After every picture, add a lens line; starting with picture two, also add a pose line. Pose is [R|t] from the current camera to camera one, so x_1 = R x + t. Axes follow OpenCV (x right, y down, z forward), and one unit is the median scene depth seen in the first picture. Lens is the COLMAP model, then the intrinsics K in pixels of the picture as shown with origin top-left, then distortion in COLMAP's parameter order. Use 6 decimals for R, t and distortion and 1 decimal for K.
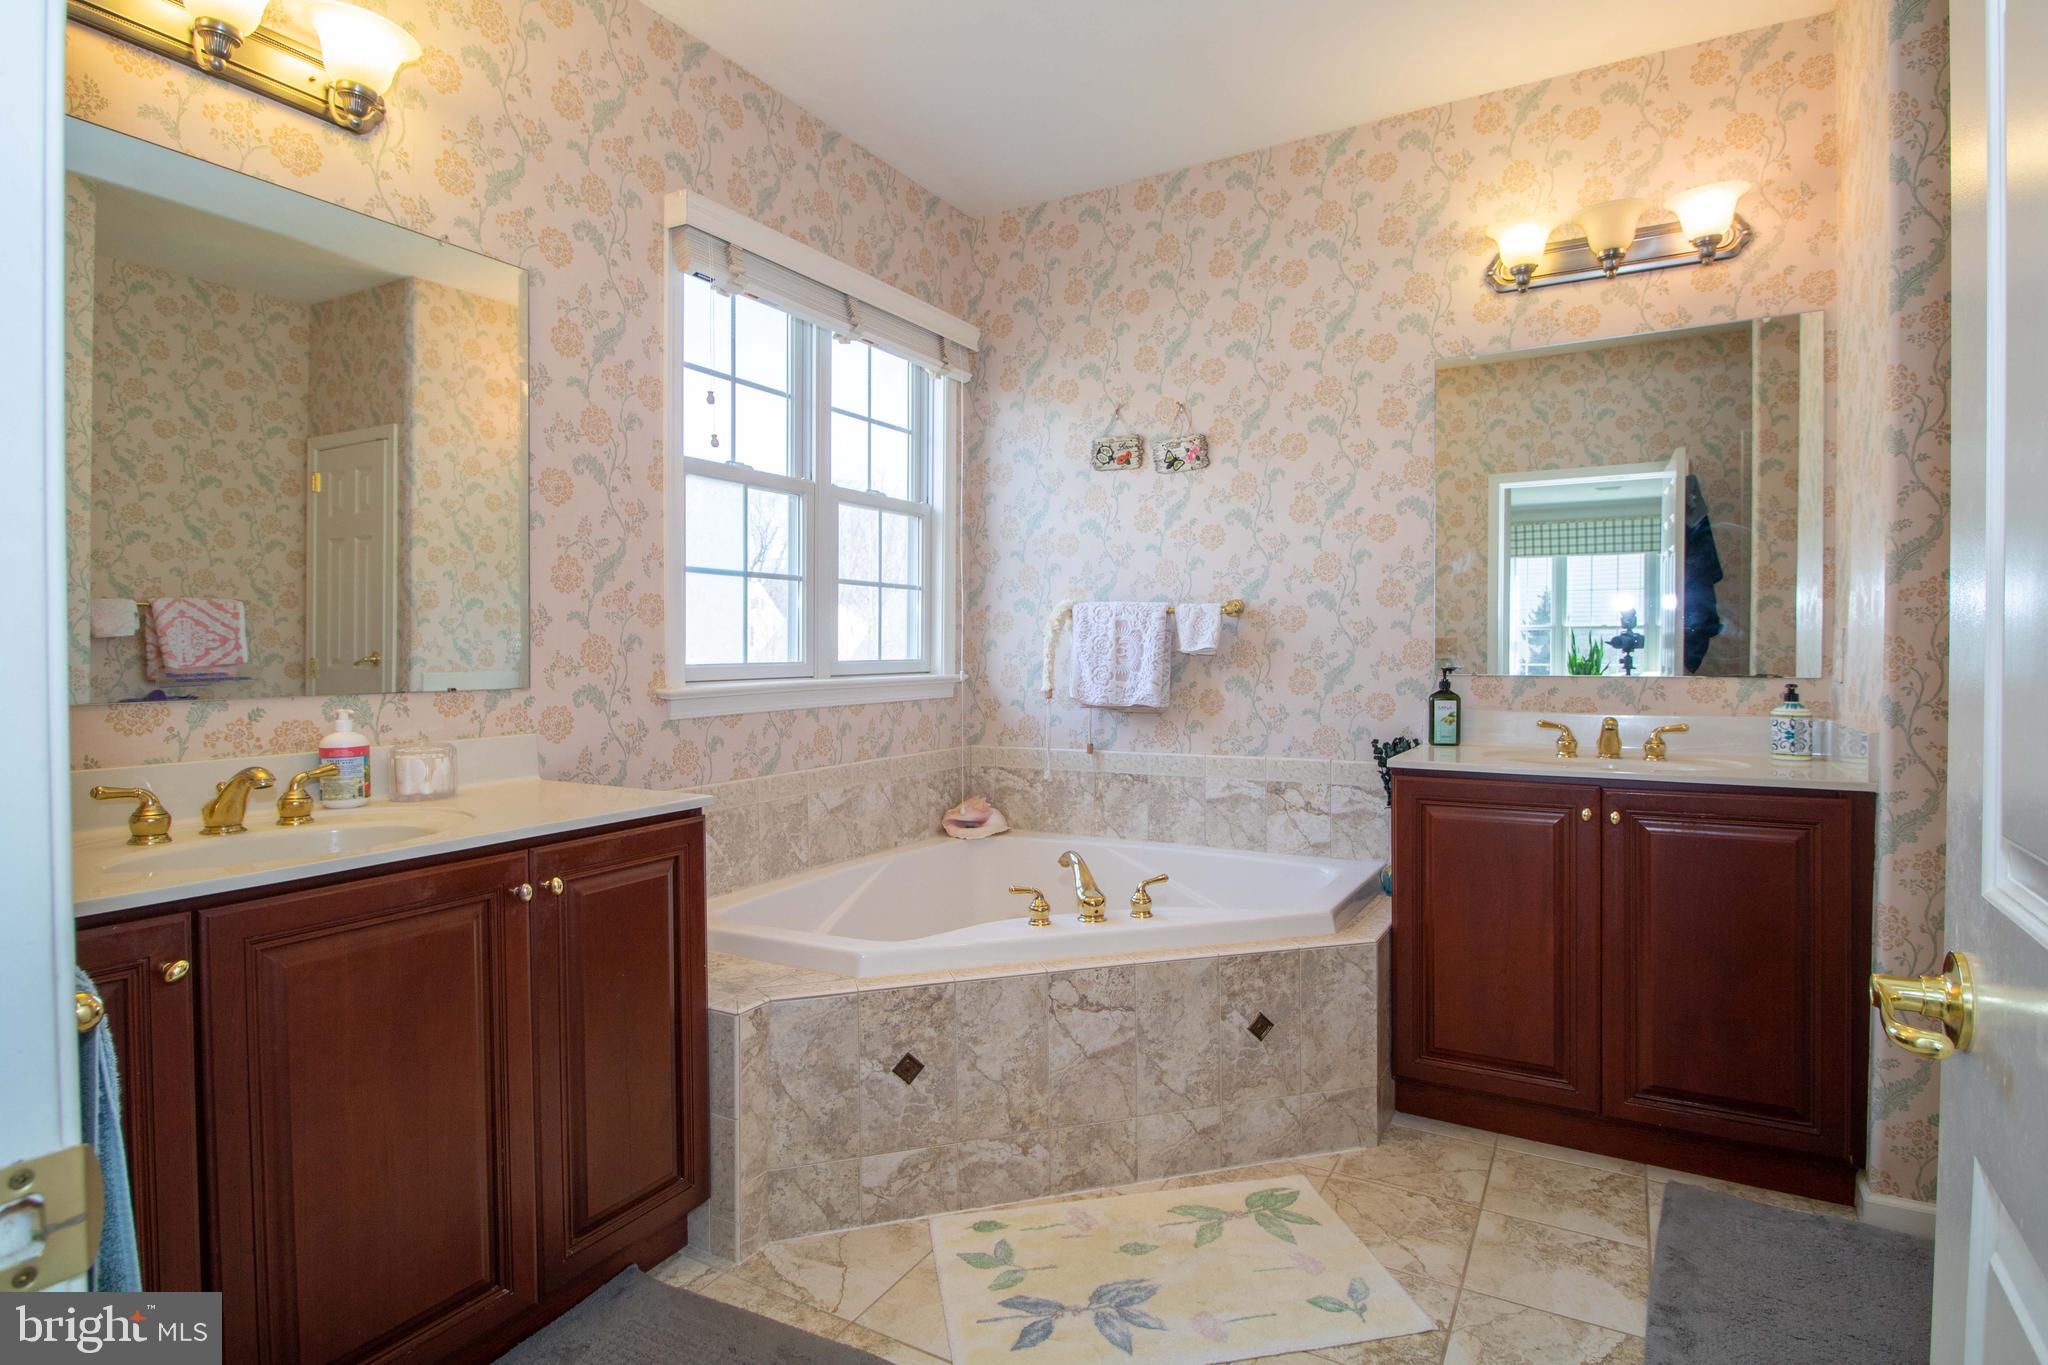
lens RADIAL K [[1034.1, 0, 1026.7], [0, 1034.1, 665.1], [0, 0, 1]] dist [0.003704, -0.013255]
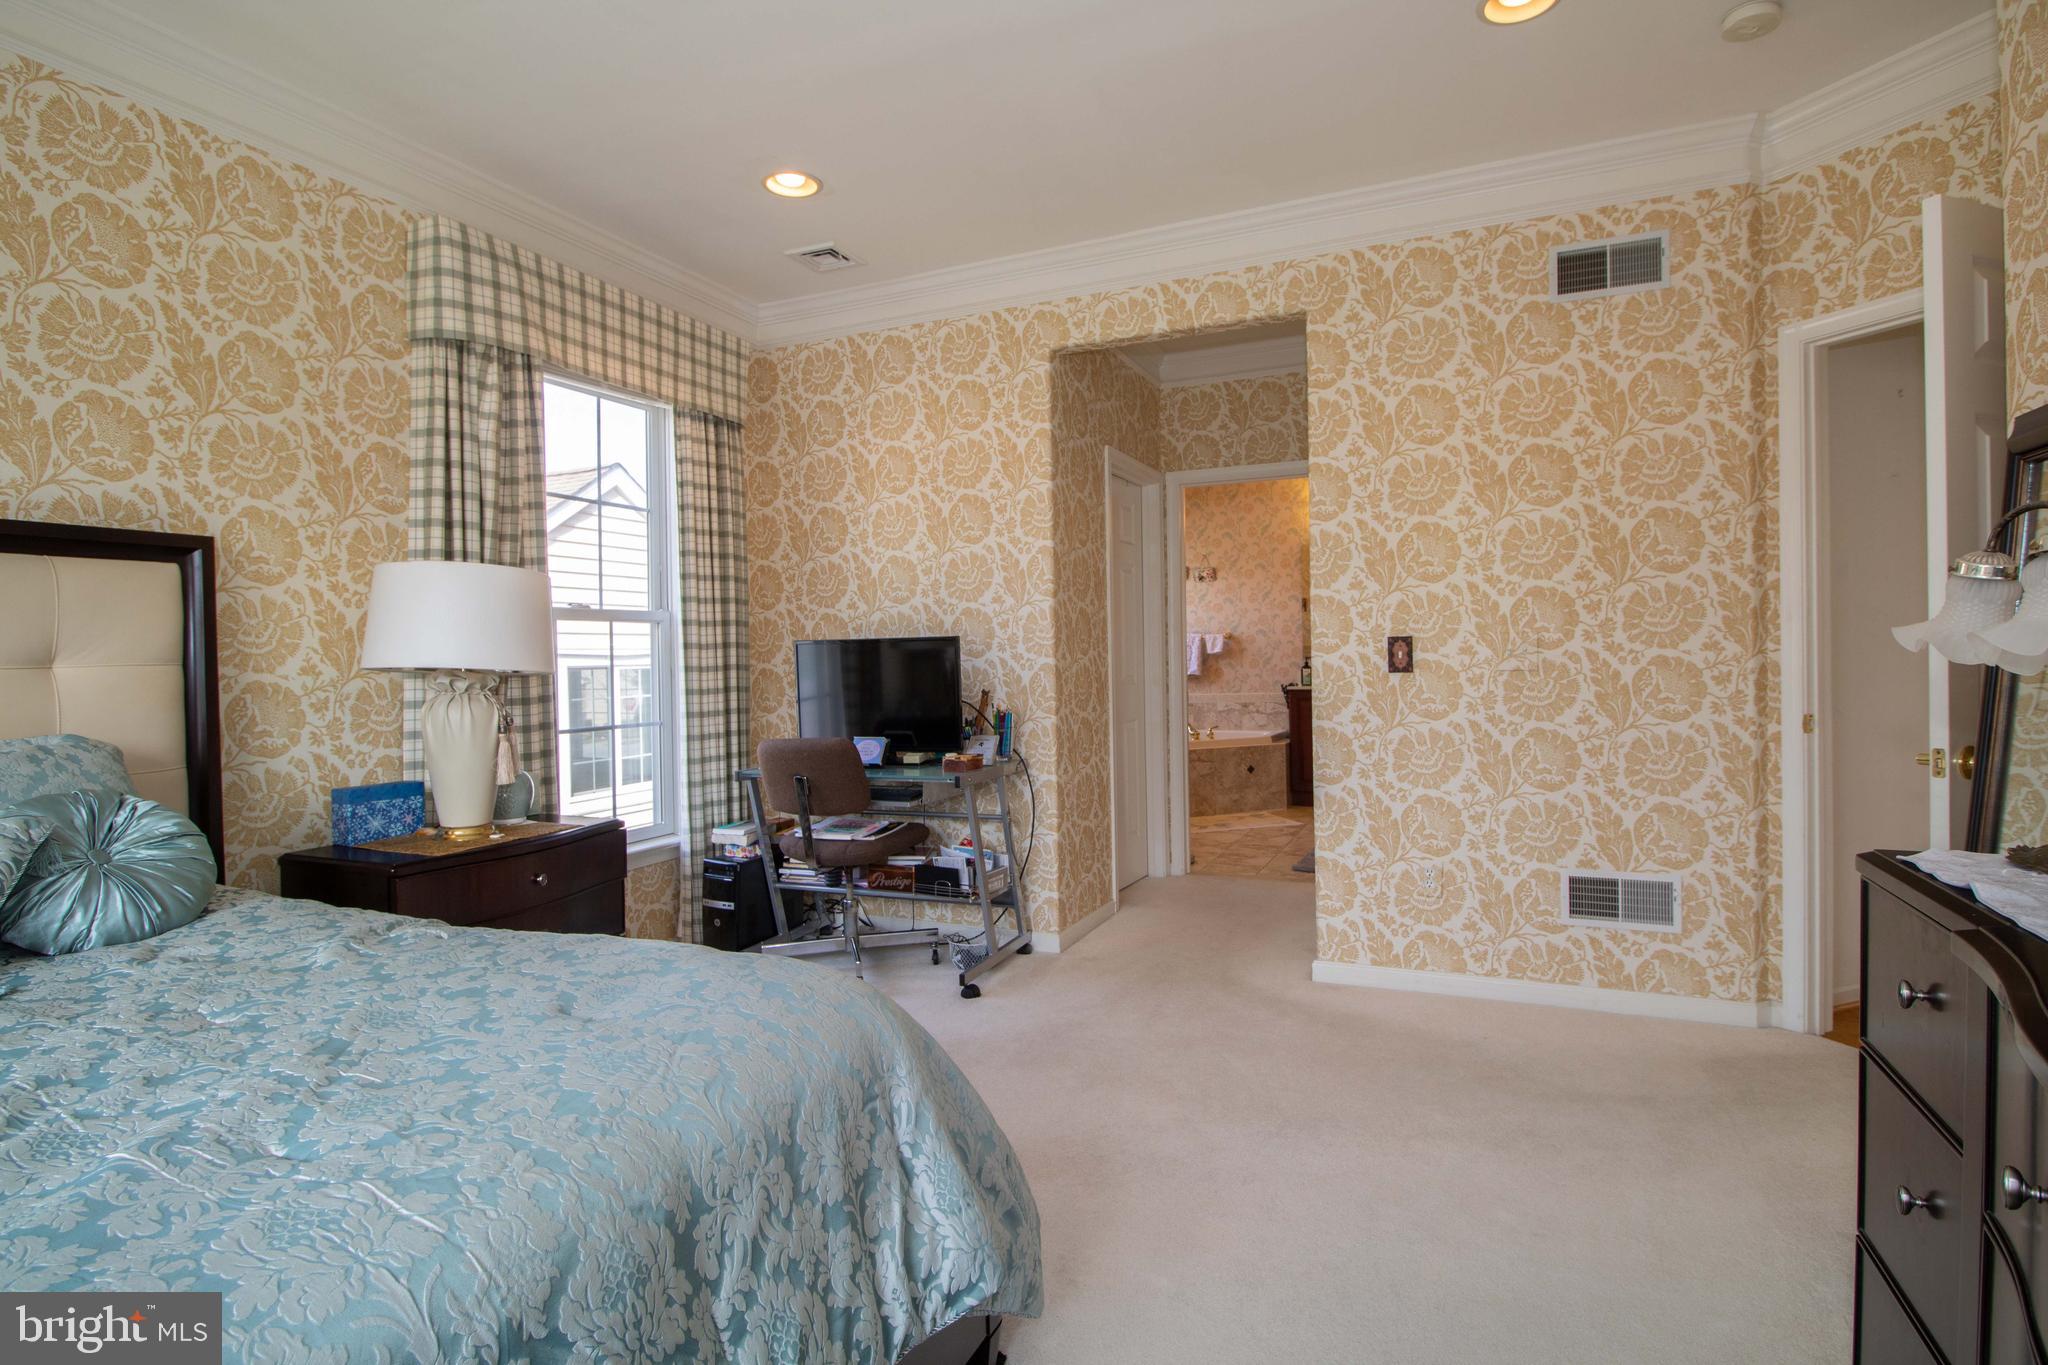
lens RADIAL K [[1034.1, 0, 1029.1], [0, 1034.1, 681.8], [0, 0, 1]] dist [0.003704, -0.013255]
pose [[0.994771, -0.020875, 0.099973, -0.589175], [0.020314, 0.999772, 0.006633, 0.033705], [-0.100089, -0.004568, 0.994968, -1.617618]]
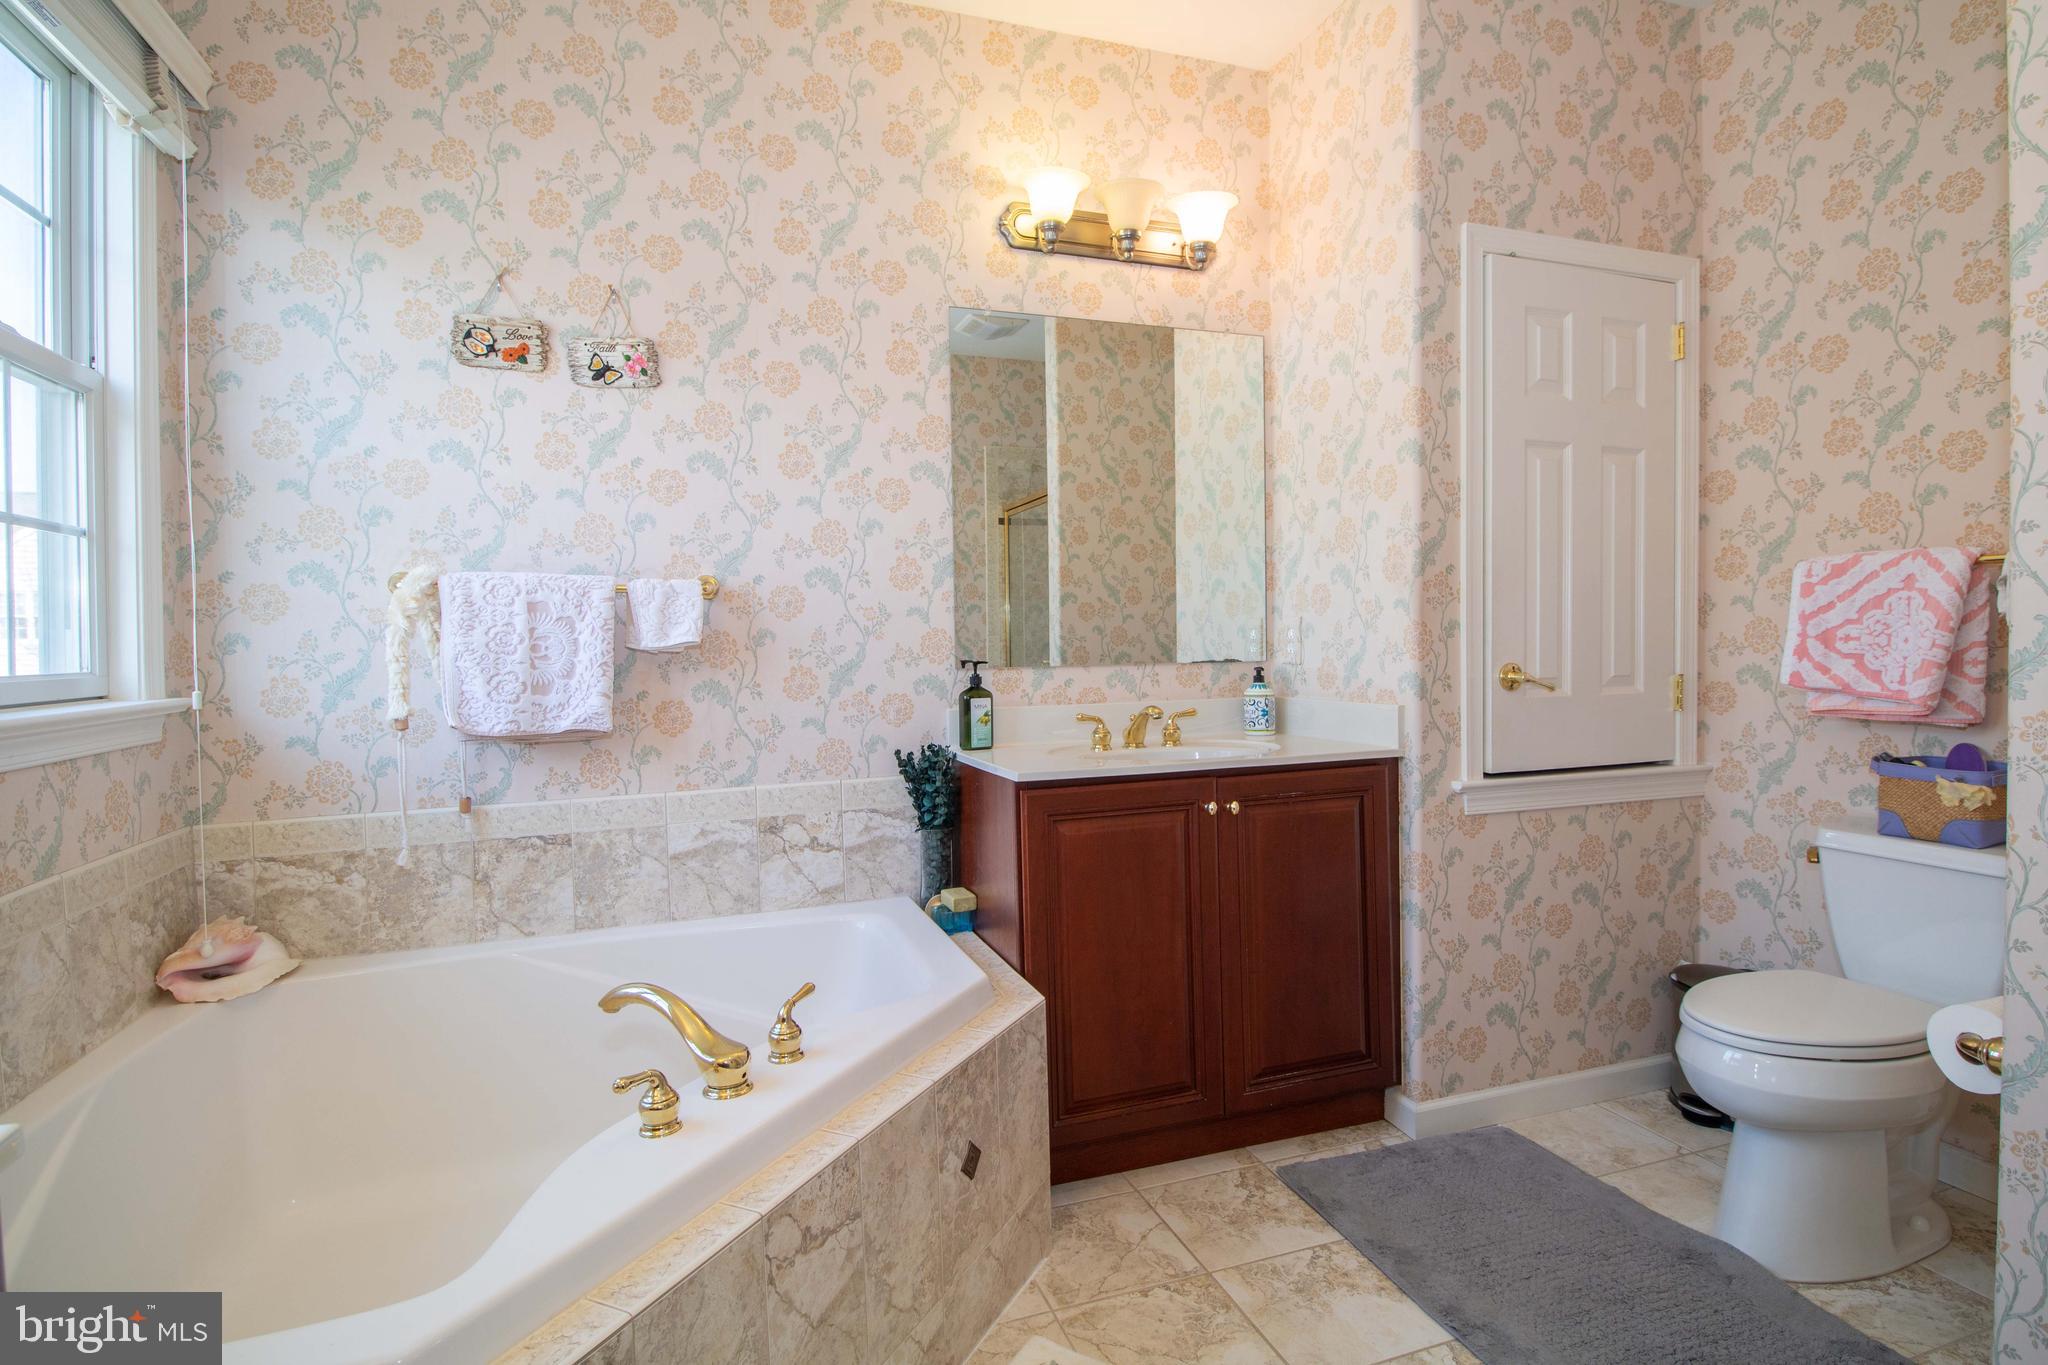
lens RADIAL K [[1034.1, 0, 1031.0], [0, 1034.1, 664.9], [0, 0, 1]] dist [0.003704, -0.013255]
pose [[0.650541, -0.026949, 0.758993, -0.220042], [0.027034, 0.999559, 0.012319, -0.003451], [-0.758989, 0.012504, 0.650983, 0.379105]]
